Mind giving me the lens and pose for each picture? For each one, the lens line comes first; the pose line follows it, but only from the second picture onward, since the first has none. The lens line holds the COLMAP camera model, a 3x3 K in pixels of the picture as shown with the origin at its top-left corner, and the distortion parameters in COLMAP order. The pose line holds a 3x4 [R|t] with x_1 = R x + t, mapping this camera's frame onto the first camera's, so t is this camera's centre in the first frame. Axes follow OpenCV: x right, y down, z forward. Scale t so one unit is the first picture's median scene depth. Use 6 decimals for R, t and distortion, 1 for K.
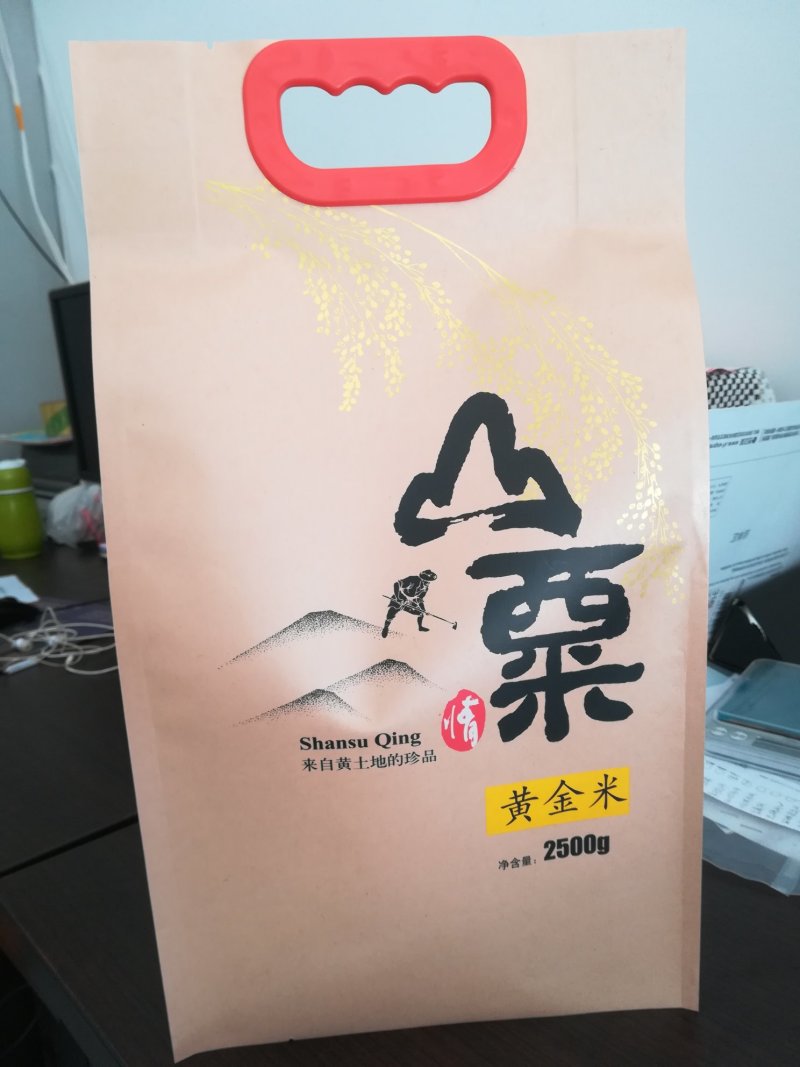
lens RADIAL K [[747.6, 0, 401.6], [0, 747.6, 555.4], [0, 0, 1]] dist [0.083490, 0.000247]
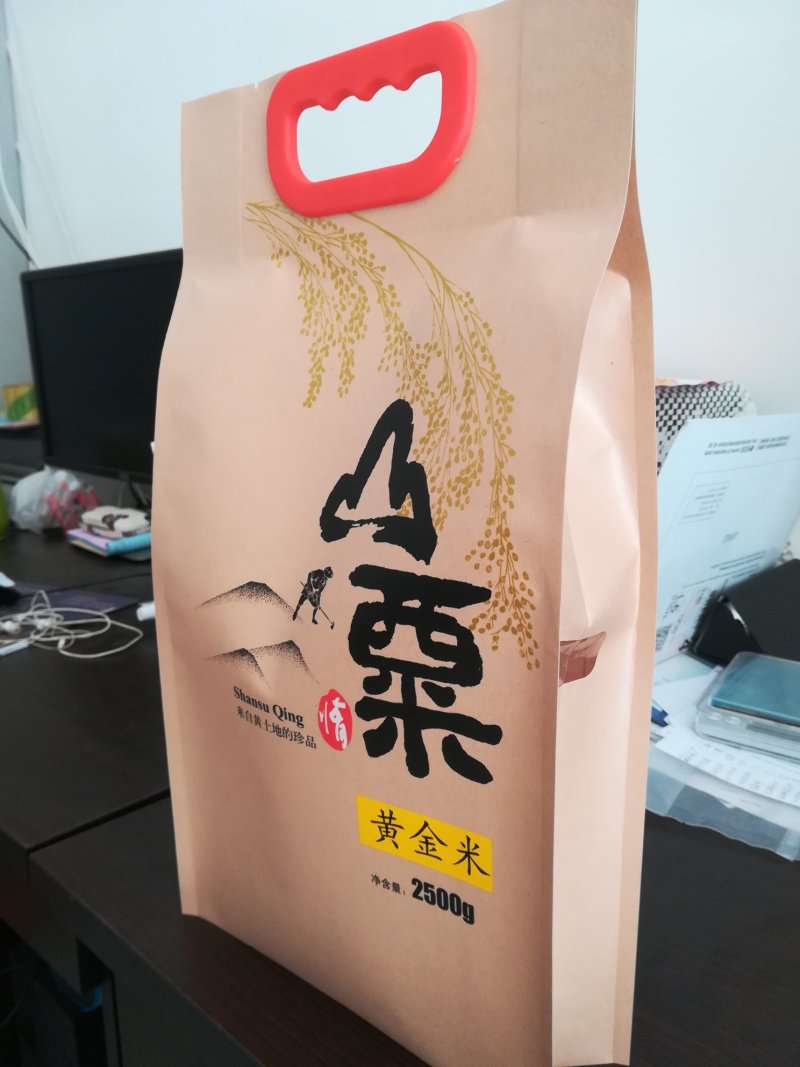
lens RADIAL K [[747.6, 0, 401.6], [0, 747.6, 555.4], [0, 0, 1]] dist [0.083490, 0.000247]
pose [[0.756802, 0.204196, -0.620931, 0.742747], [-0.186757, 0.977902, 0.093966, -0.110999], [0.626397, 0.044849, 0.778213, 0.256475]]
